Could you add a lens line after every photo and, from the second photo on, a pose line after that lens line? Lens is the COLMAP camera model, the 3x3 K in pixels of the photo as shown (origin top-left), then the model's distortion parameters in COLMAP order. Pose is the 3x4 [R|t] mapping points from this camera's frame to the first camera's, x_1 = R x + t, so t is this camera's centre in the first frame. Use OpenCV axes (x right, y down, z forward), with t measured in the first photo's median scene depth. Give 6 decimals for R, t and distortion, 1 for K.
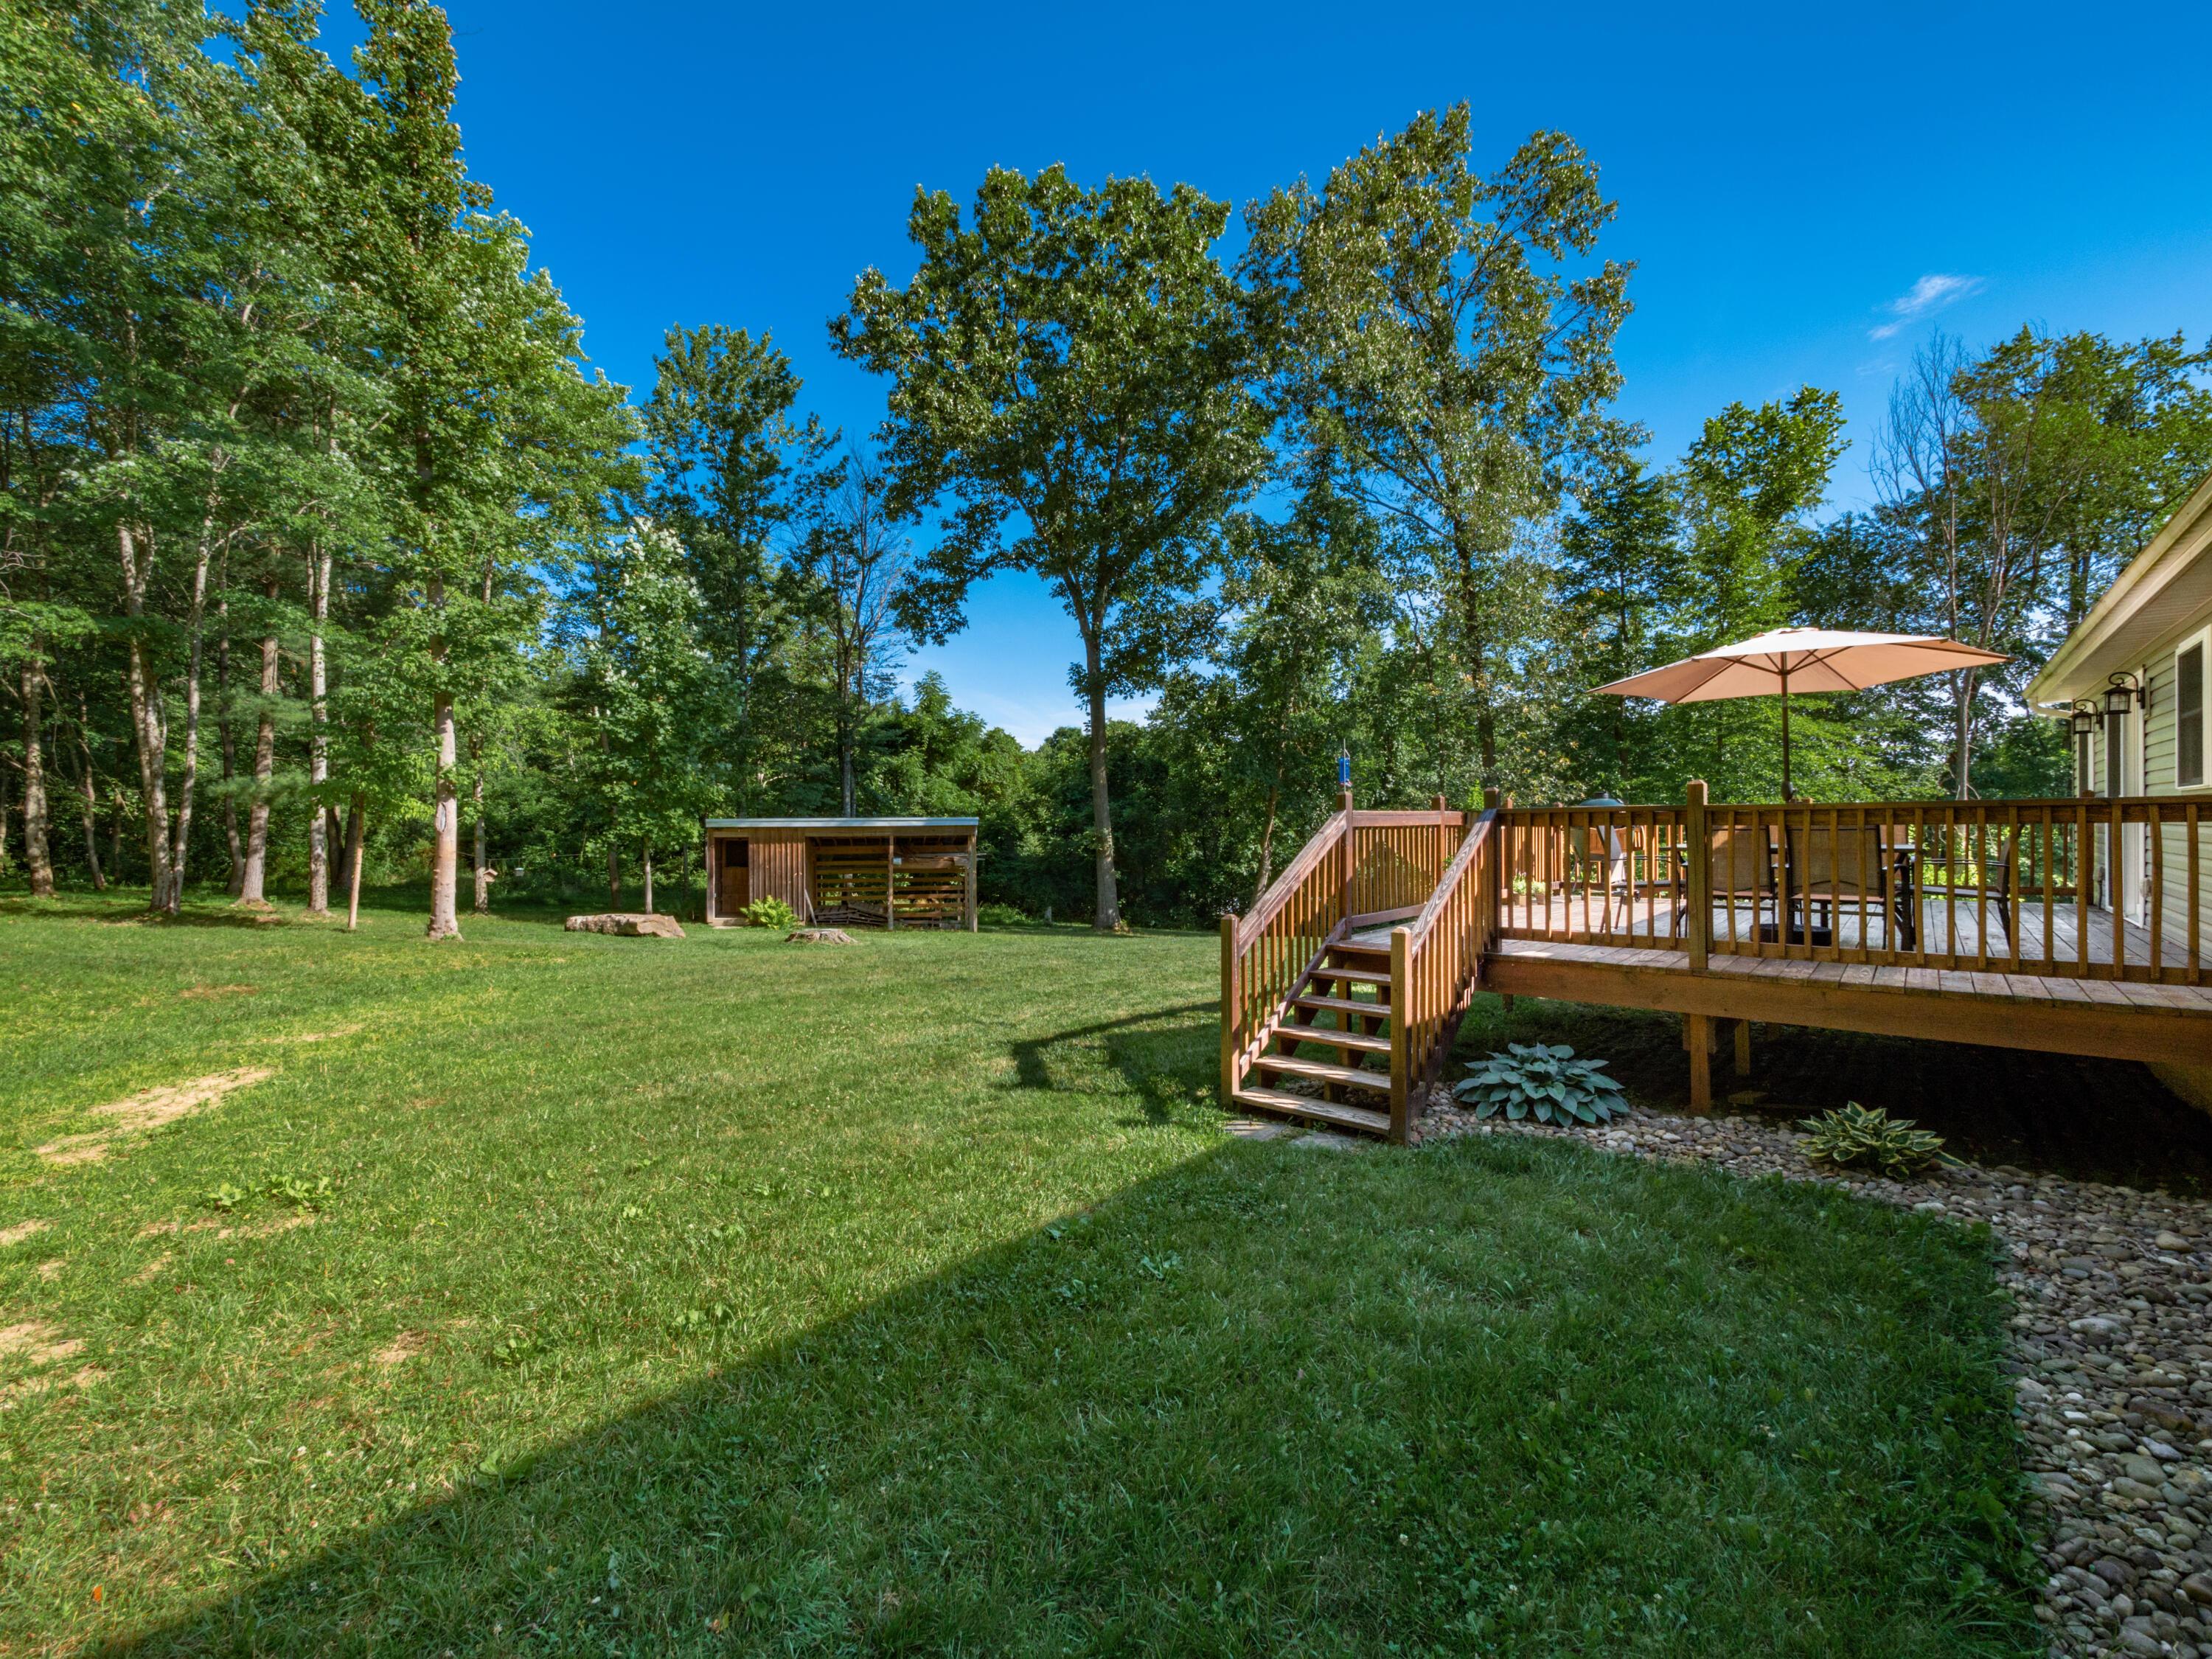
lens RADIAL K [[932.0, 0, 1106.0], [0, 932.0, 829.5], [0, 0, 1]] dist [0.001264, 0.000120]
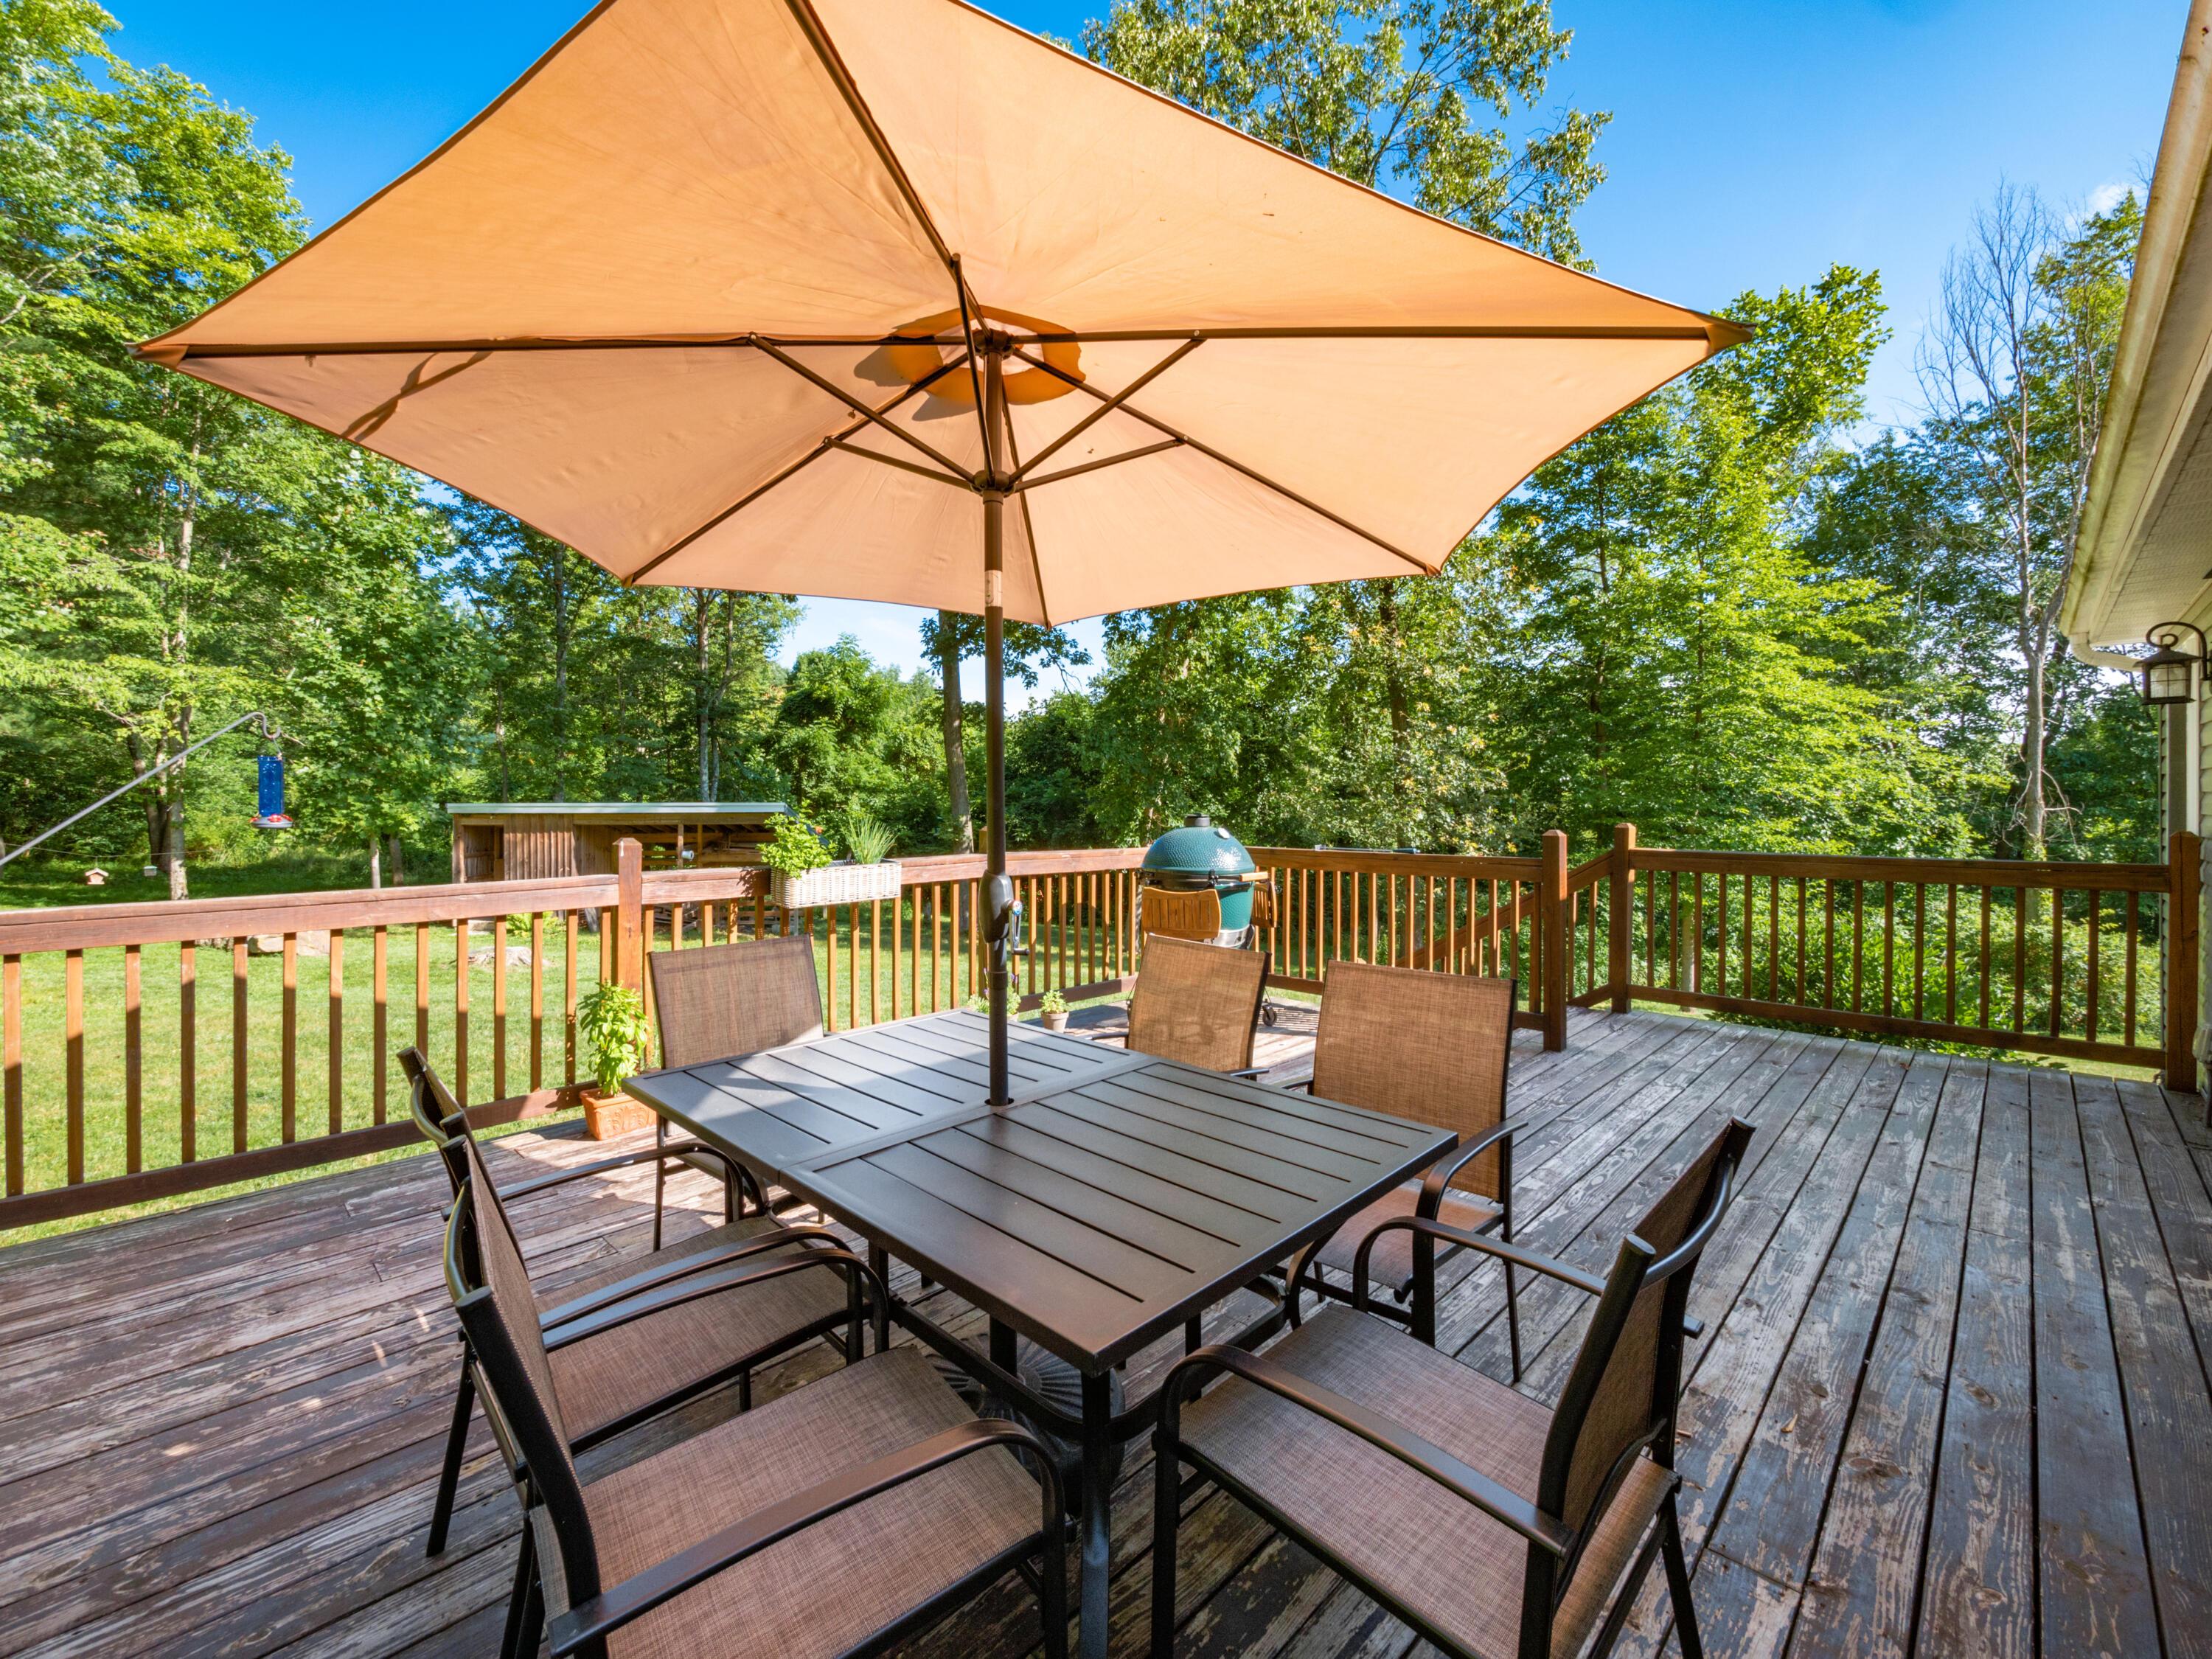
lens RADIAL K [[936.0, 0, 1105.9], [0, 936.0, 803.9], [0, 0, 1]] dist [-0.000416, -0.000426]
pose [[0.998313, 0.006547, -0.057699, 0.174913], [-0.006267, 0.999968, 0.005024, -0.016794], [0.057730, -0.004654, 0.998321, 0.162888]]
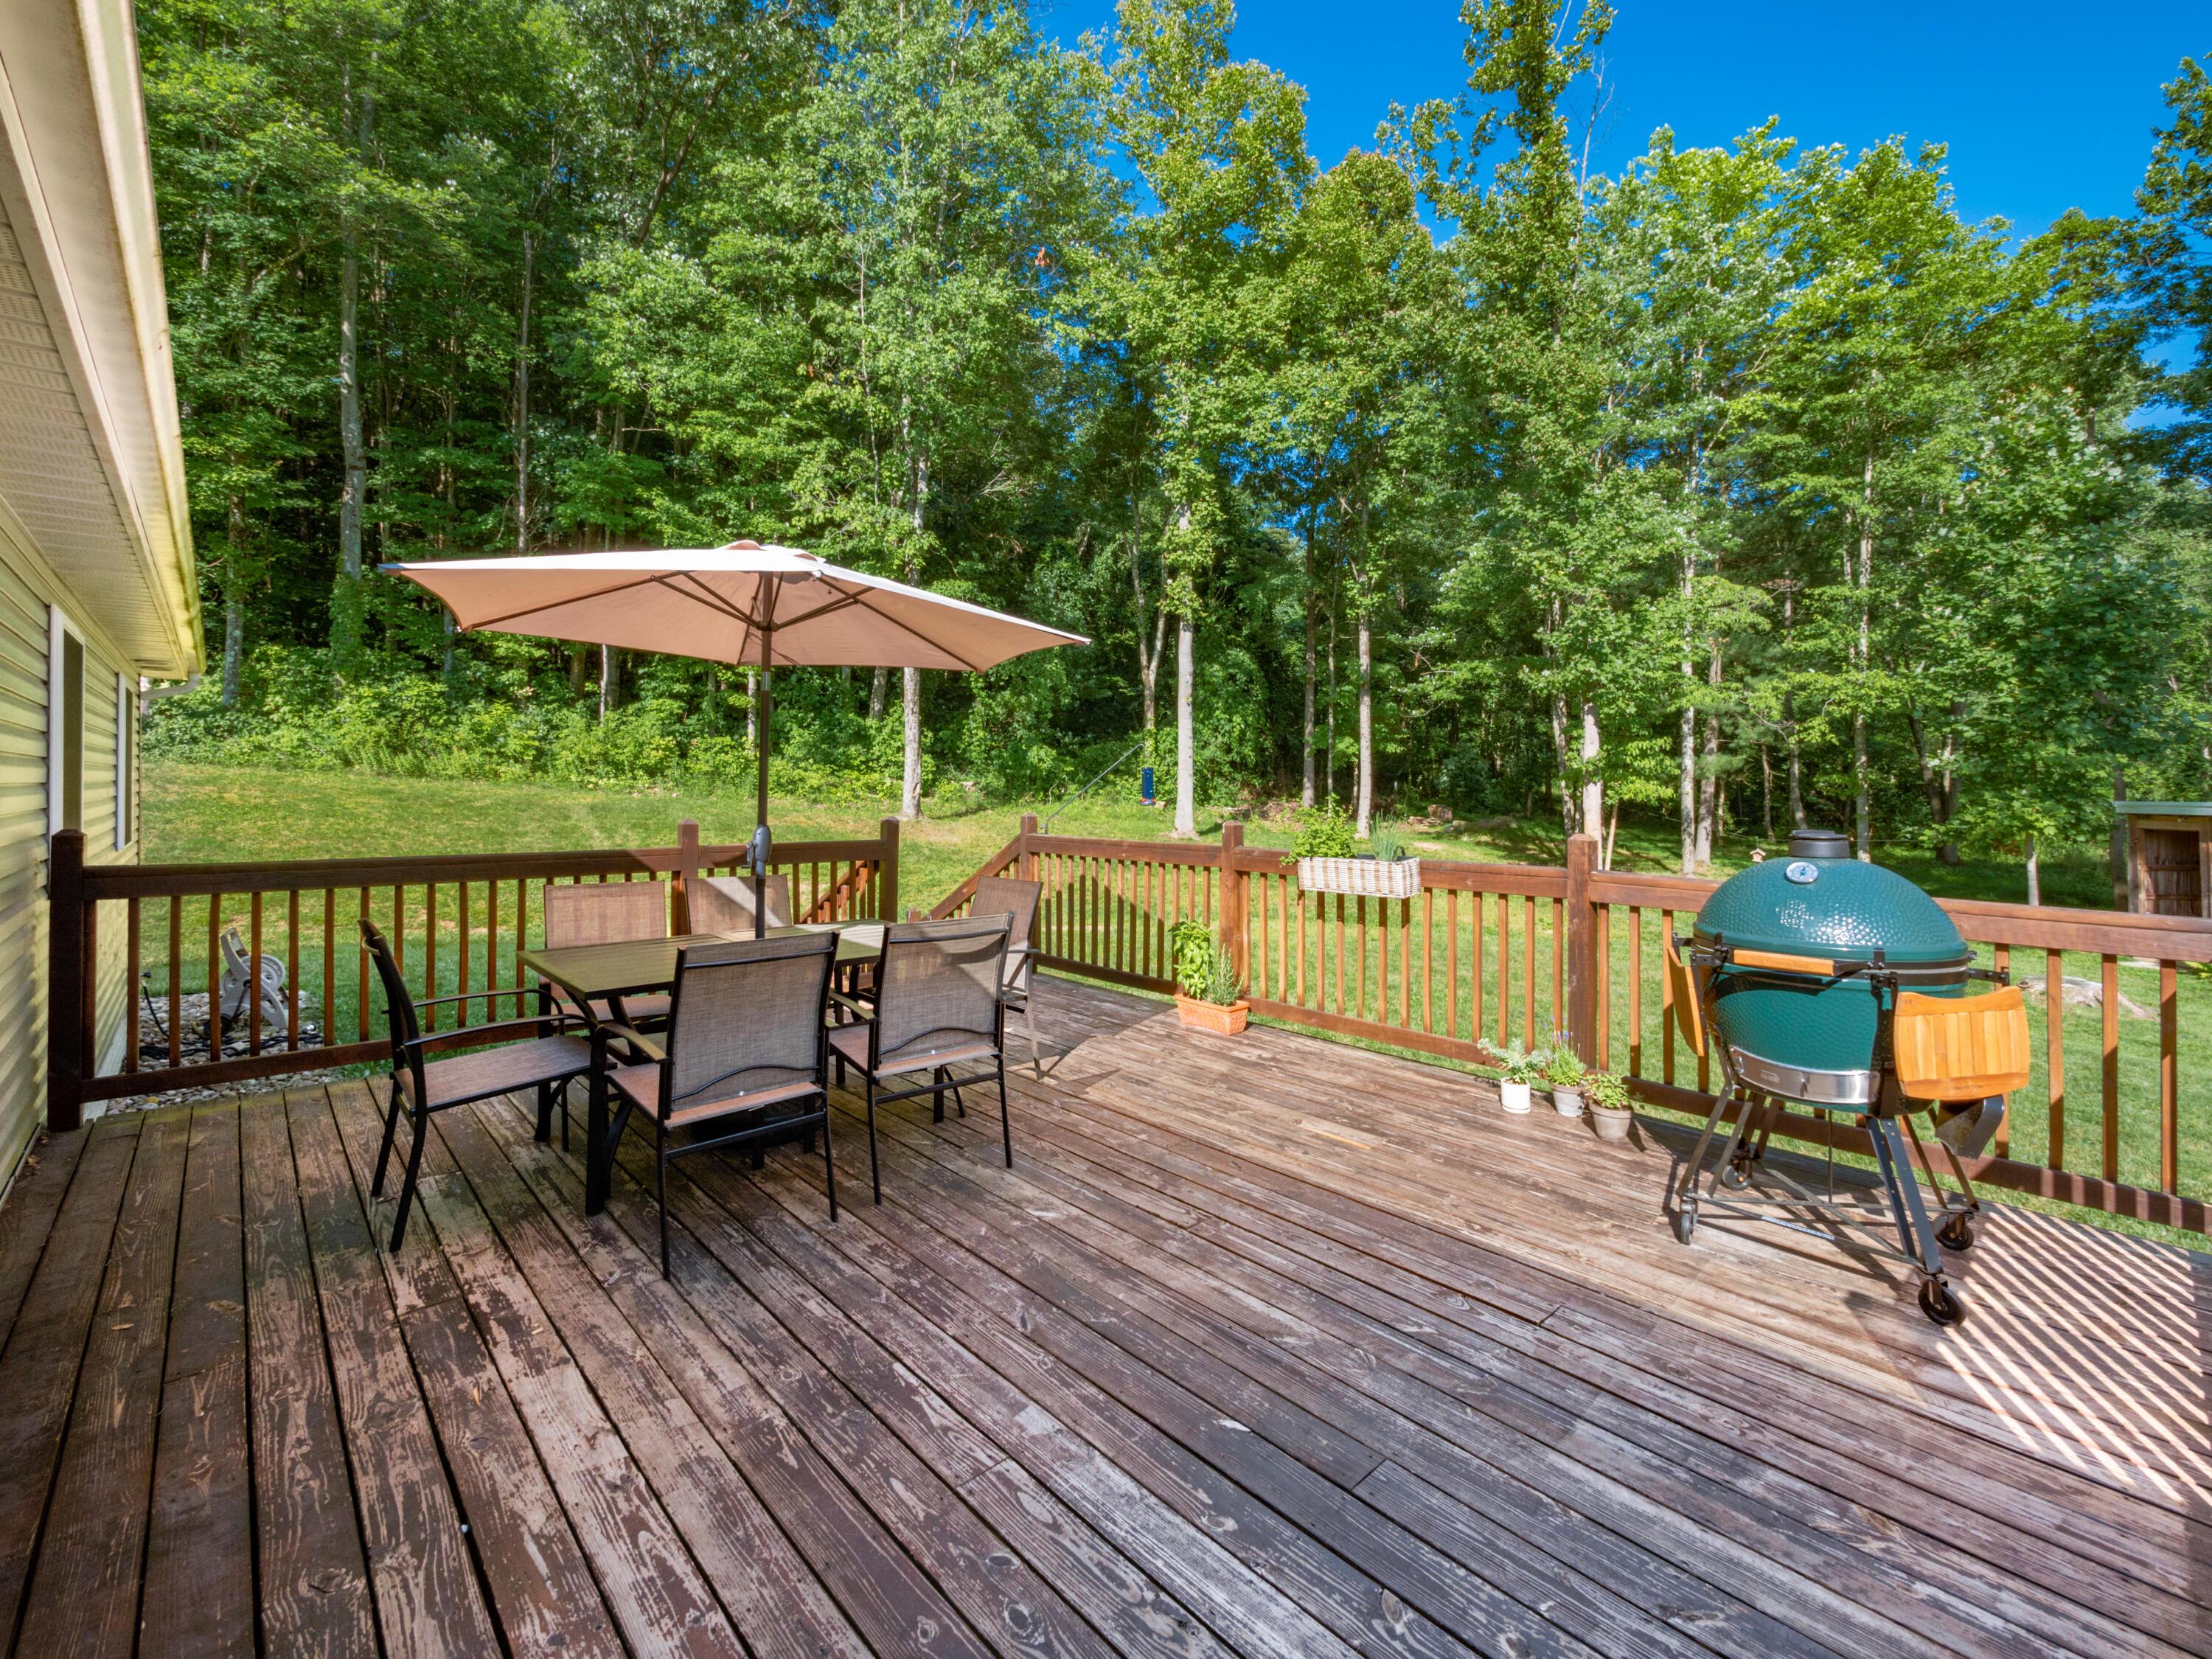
lens RADIAL K [[936.0, 0, 1105.9], [0, 936.0, 803.9], [0, 0, 1]] dist [-0.000416, -0.000426]
pose [[-0.096795, 0.025132, -0.994987, 0.226996], [-0.006740, 0.999642, 0.025905, -0.017774], [0.995282, 0.009214, -0.096591, 0.221284]]
